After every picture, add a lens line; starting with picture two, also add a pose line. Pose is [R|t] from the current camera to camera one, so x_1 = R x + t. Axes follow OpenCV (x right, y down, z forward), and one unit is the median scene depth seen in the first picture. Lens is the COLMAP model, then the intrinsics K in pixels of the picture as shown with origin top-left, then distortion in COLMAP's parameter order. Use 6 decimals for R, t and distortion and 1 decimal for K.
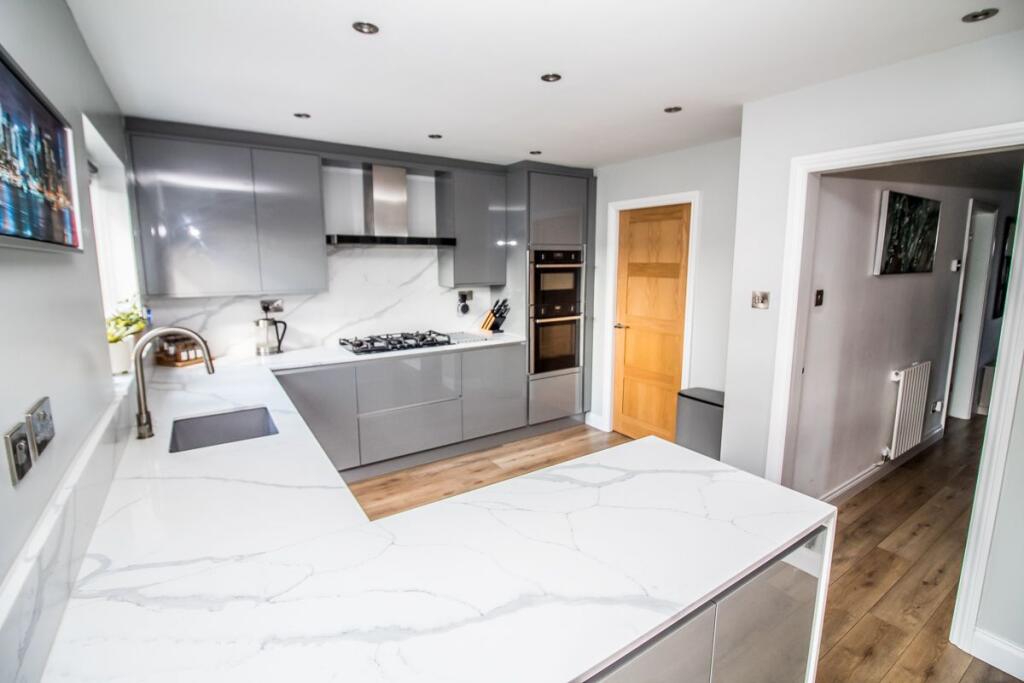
lens RADIAL K [[468.4, 0, 514.8], [0, 468.4, 328.3], [0, 0, 1]] dist [-0.001956, -0.012287]
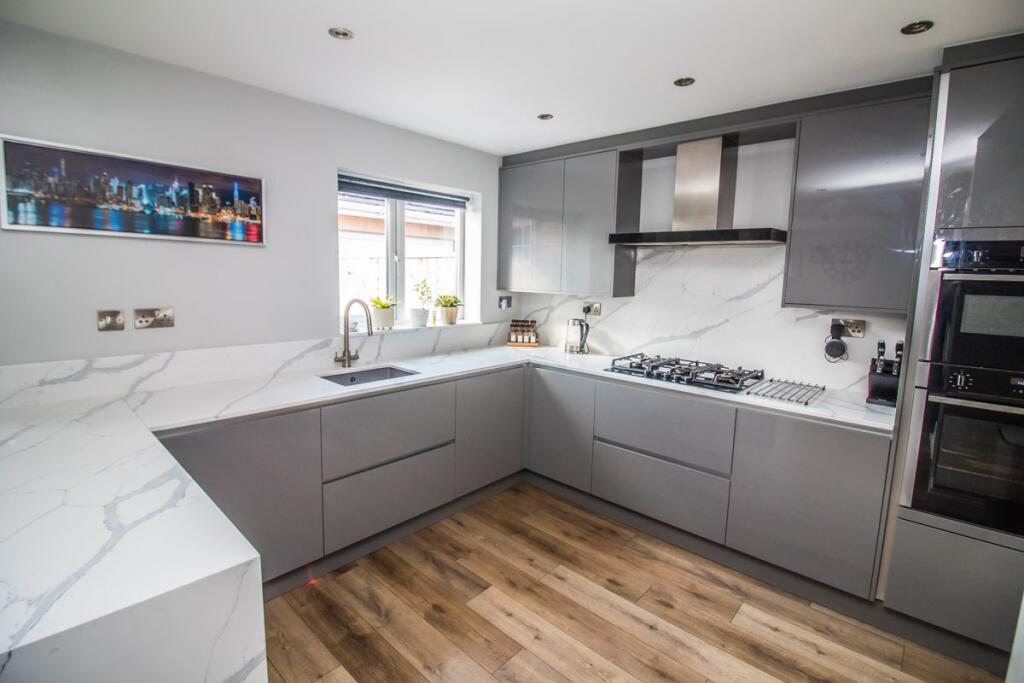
lens RADIAL K [[468.4, 0, 514.8], [0, 468.4, 328.3], [0, 0, 1]] dist [-0.001956, -0.012287]
pose [[0.252035, 0.118693, -0.960411, 0.436278], [-0.170293, 0.982402, 0.076722, -0.055141], [0.952617, 0.144214, 0.267813, 0.573808]]
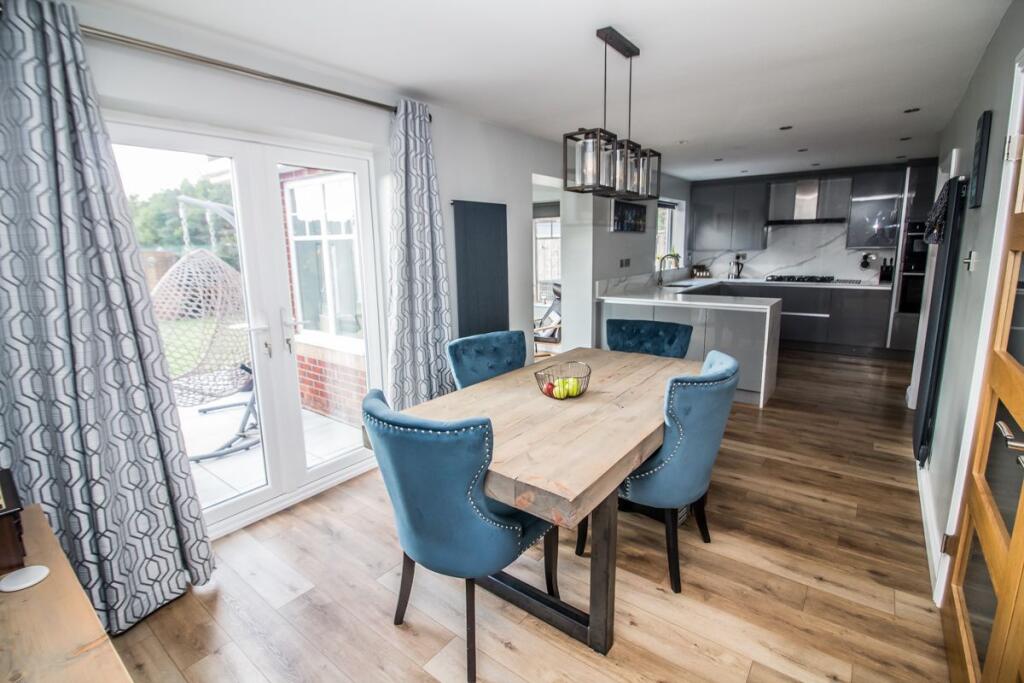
lens RADIAL K [[468.4, 0, 514.8], [0, 468.4, 328.3], [0, 0, 1]] dist [-0.001956, -0.012287]
pose [[0.317485, 0.158030, -0.935003, 1.179361], [-0.120525, 0.984744, 0.125513, 0.131278], [0.940573, 0.072843, 0.331688, -0.632622]]
